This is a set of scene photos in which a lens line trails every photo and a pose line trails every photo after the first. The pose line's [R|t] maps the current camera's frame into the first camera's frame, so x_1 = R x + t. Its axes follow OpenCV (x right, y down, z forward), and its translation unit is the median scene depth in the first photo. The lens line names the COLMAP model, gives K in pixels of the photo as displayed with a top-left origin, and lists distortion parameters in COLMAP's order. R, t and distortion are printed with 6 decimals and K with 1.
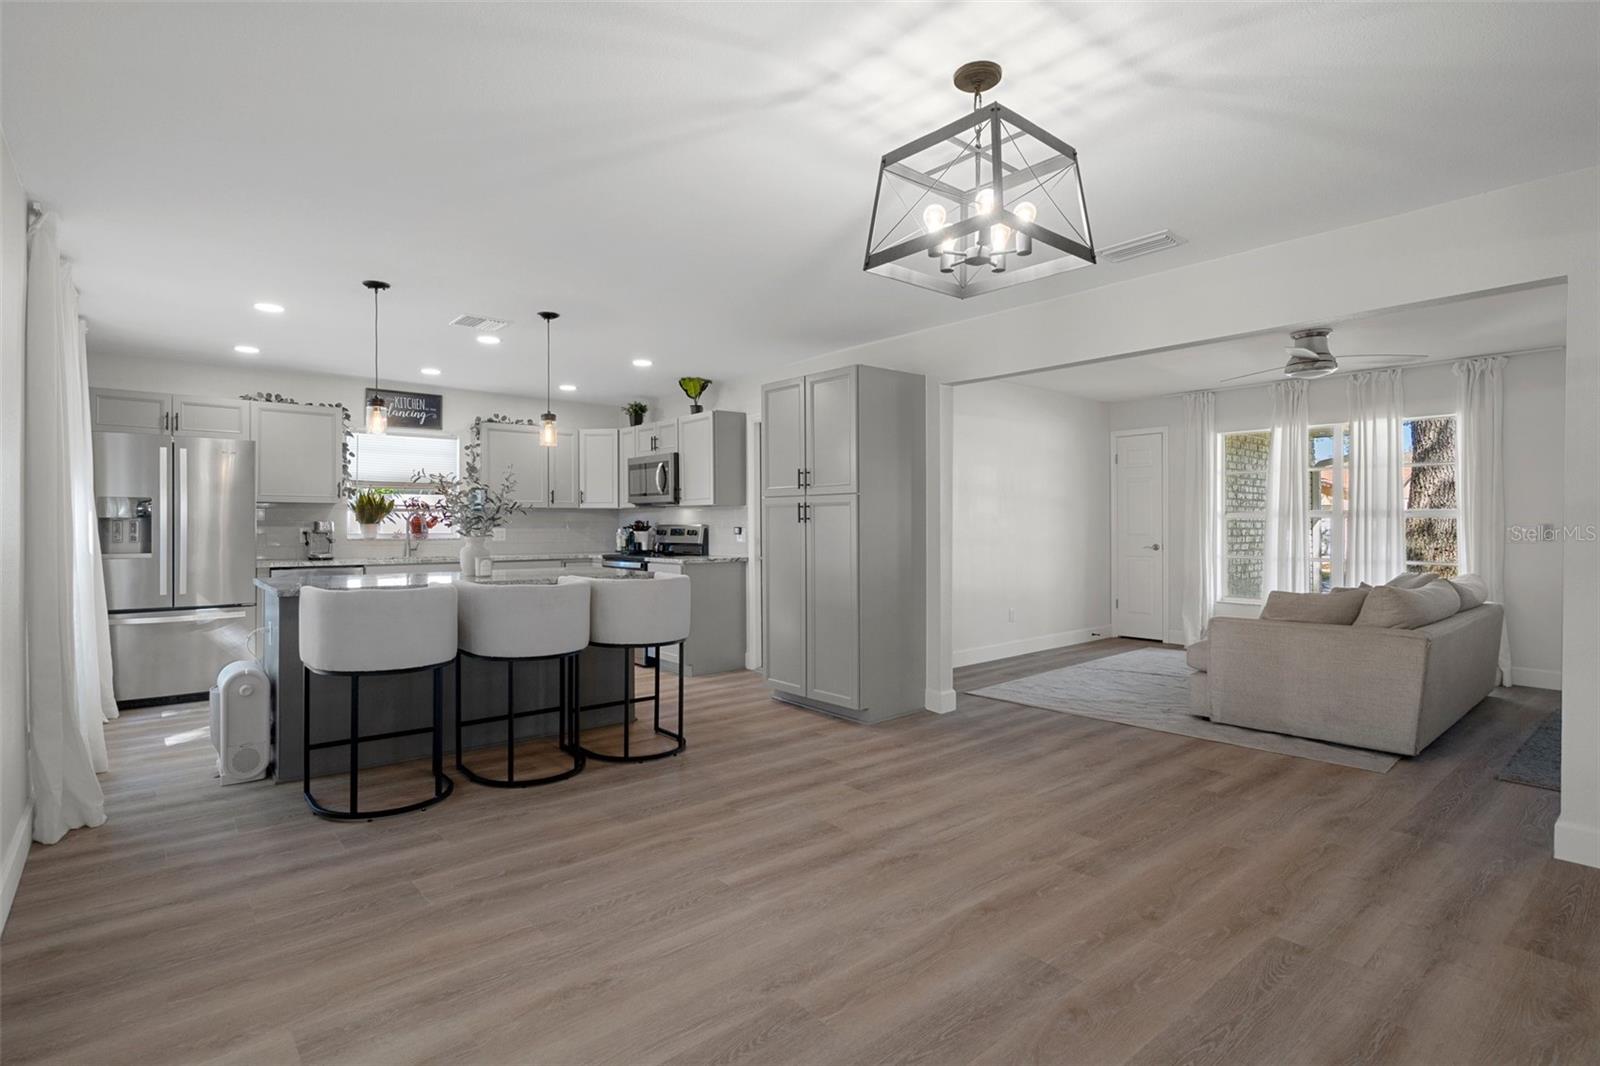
lens RADIAL K [[803.4, 0, 796.1], [0, 803.4, 527.1], [0, 0, 1]] dist [-0.000112, 0.000142]
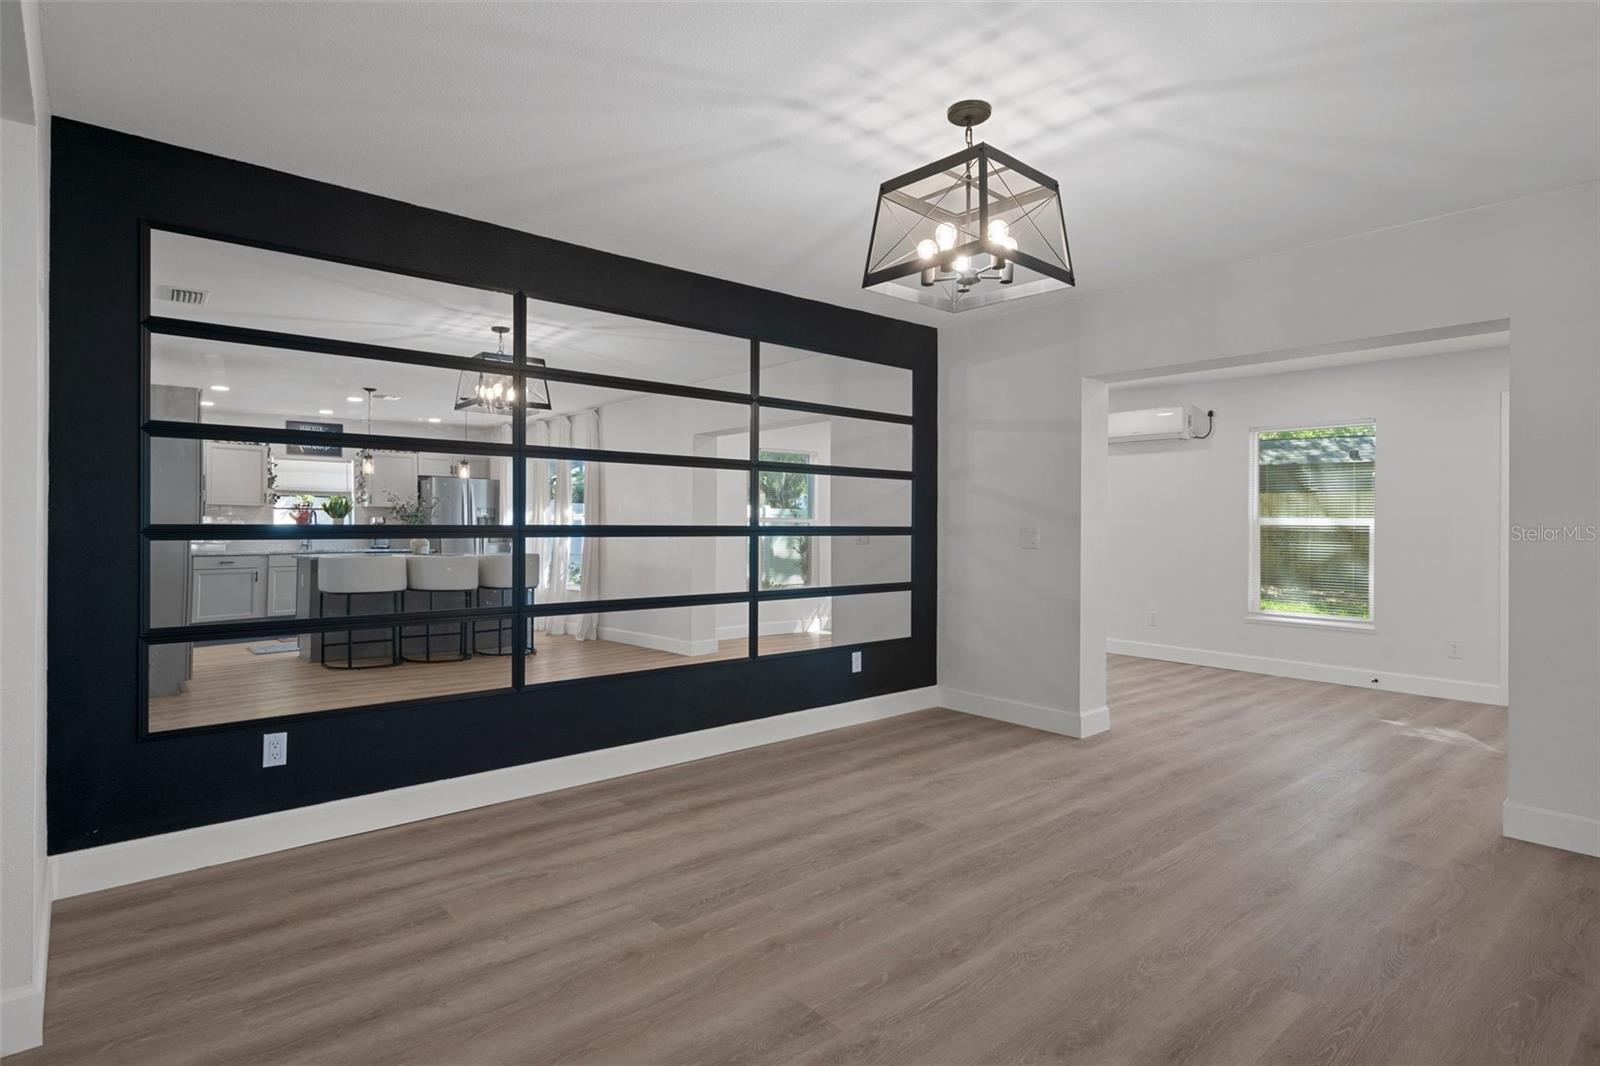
lens RADIAL K [[828.6, 0, 794.0], [0, 828.6, 522.1], [0, 0, 1]] dist [0.006561, 0.001263]
pose [[-0.999982, -0.005042, -0.003113, 0.181874], [-0.005053, 0.999980, 0.003684, -0.001217], [0.003094, 0.003700, -0.999988, 0.833802]]
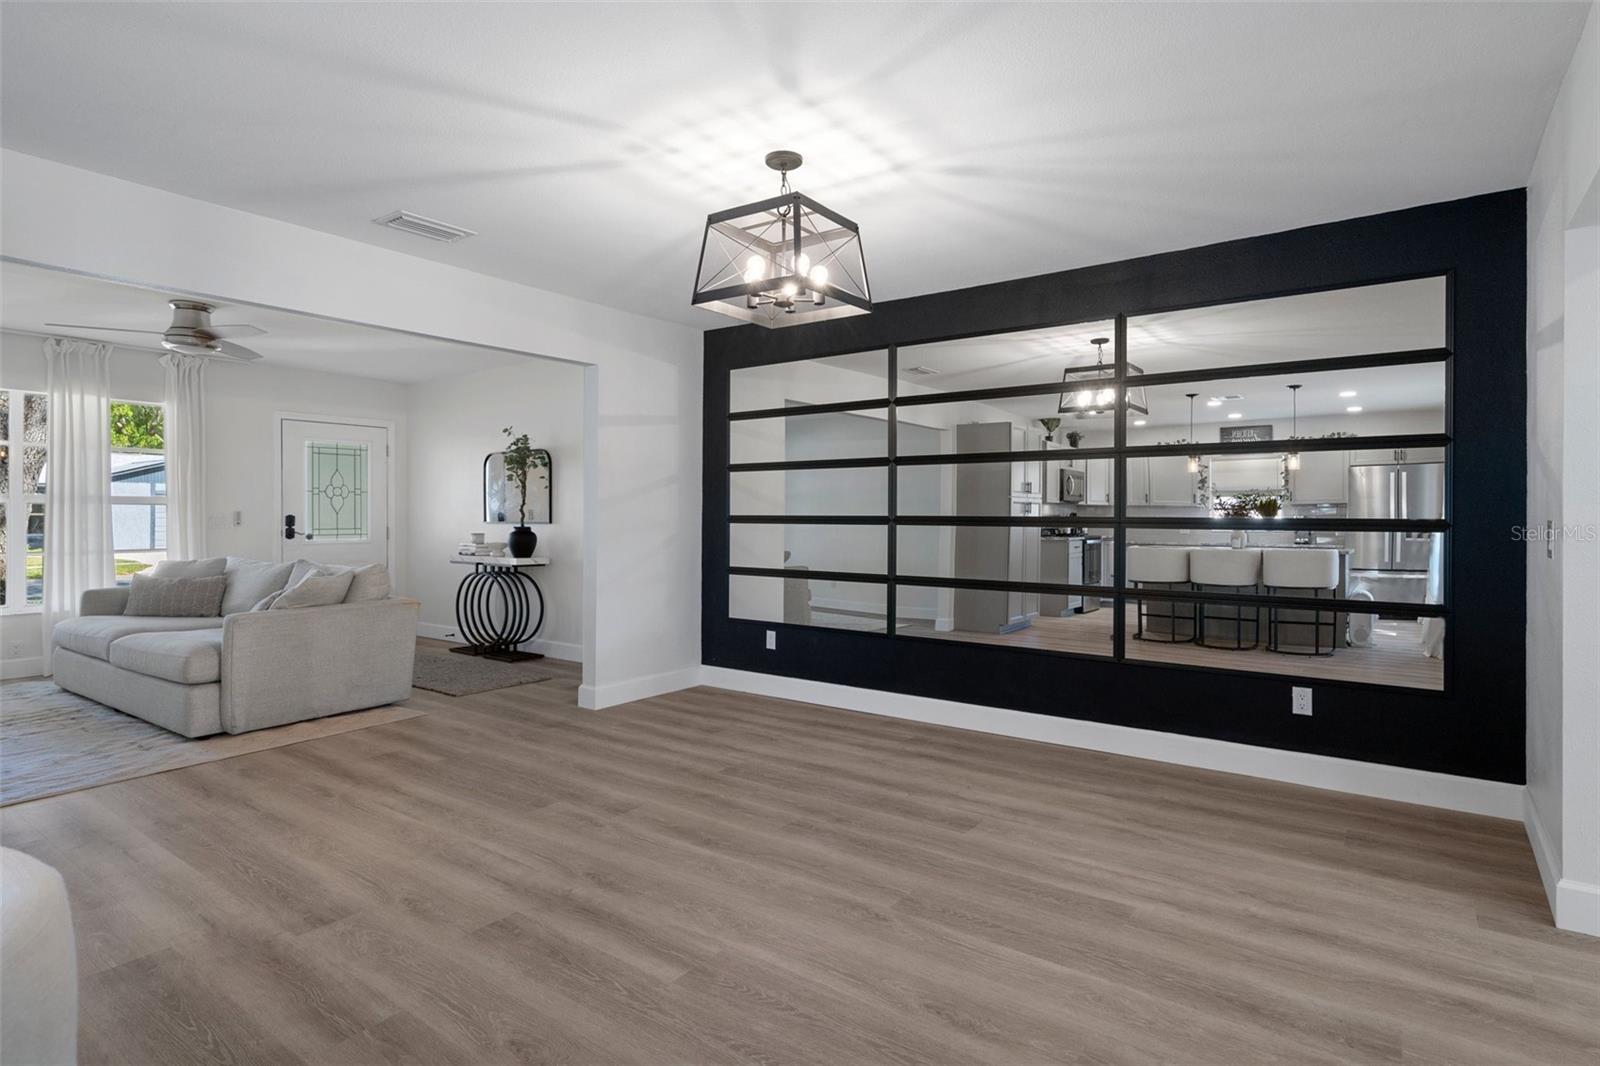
lens RADIAL K [[817.5, 0, 791.5], [0, 817.5, 514.8], [0, 0, 1]] dist [0.001349, 0.000396]
pose [[-0.233396, -0.002221, 0.972379, -0.407810], [0.002179, 0.999994, 0.002807, 0.000318], [-0.972379, 0.002775, -0.233389, 0.504551]]
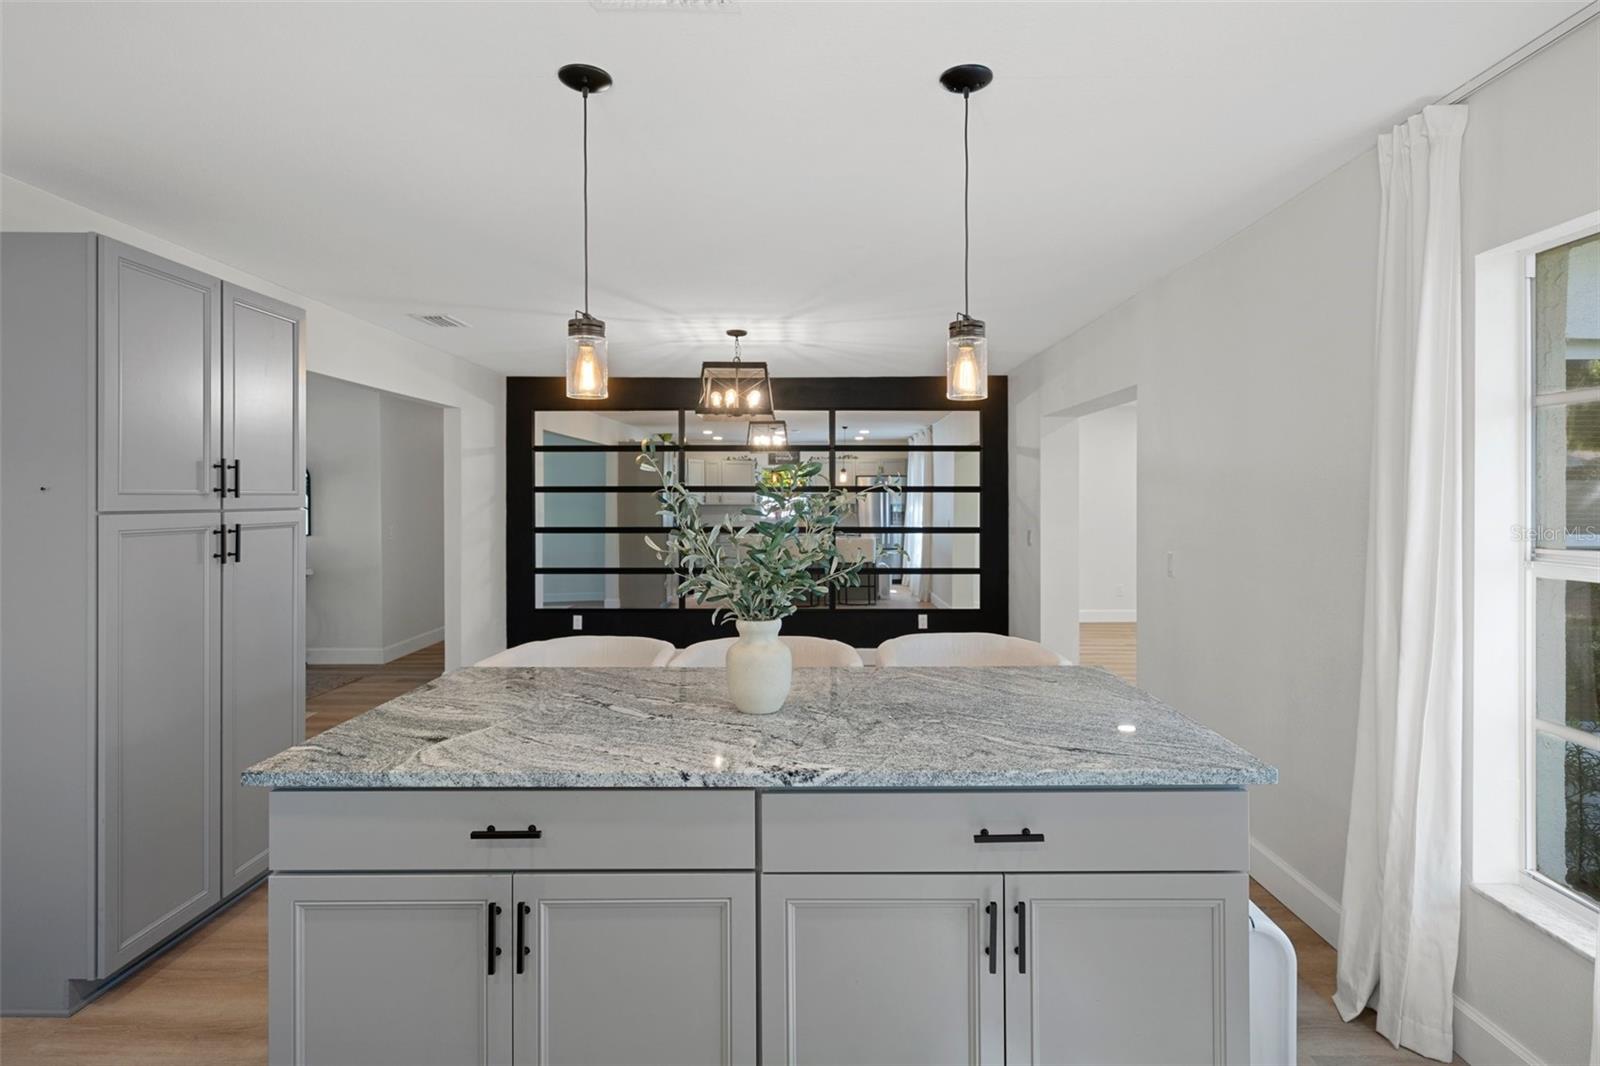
lens RADIAL K [[831.2, 0, 794.5], [0, 831.2, 503.9], [0, 0, 1]] dist [0.000834, 0.000375]
pose [[-0.759190, -0.004623, 0.650853, -0.547014], [0.003136, 0.999937, 0.010761, -0.042648], [-0.650861, 0.010211, -0.759128, 1.035330]]
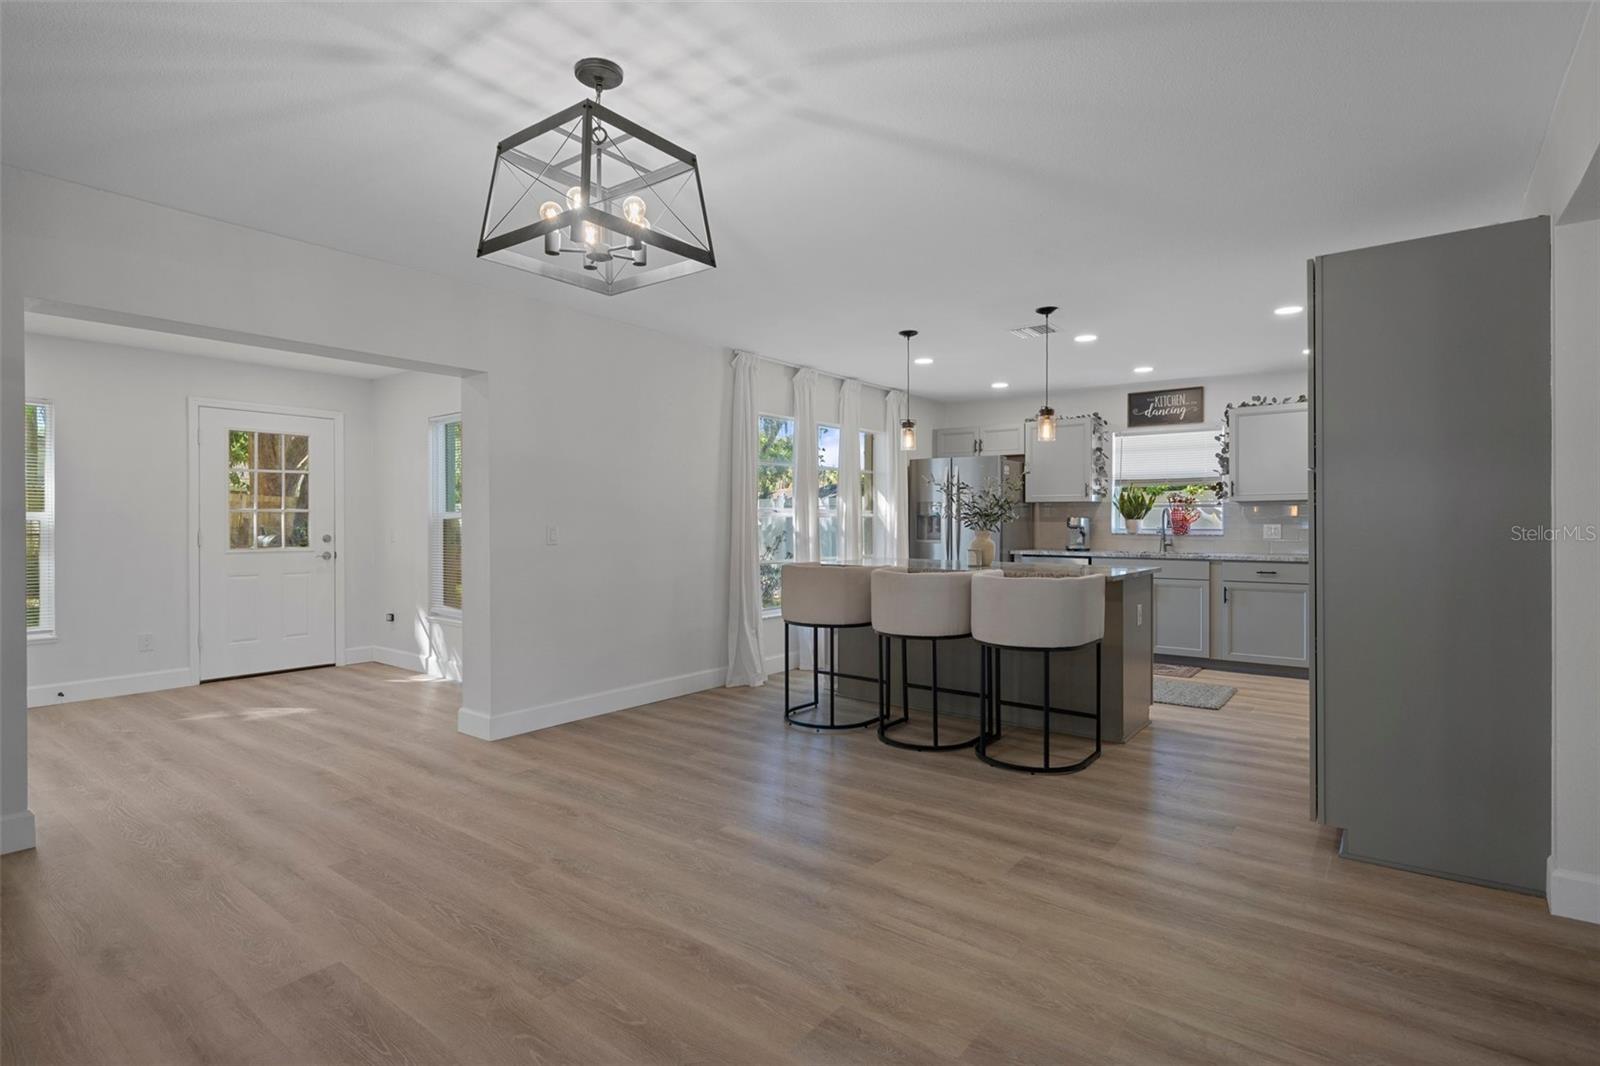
lens RADIAL K [[784.5, 0, 785.2], [0, 784.5, 527.1], [0, 0, 1]] dist [0.002620, 0.000251]
pose [[0.195874, 0.008129, -0.980595, 0.484144], [-0.003935, 0.999964, 0.007504, -0.000081], [0.980621, 0.002389, 0.195899, 0.404746]]
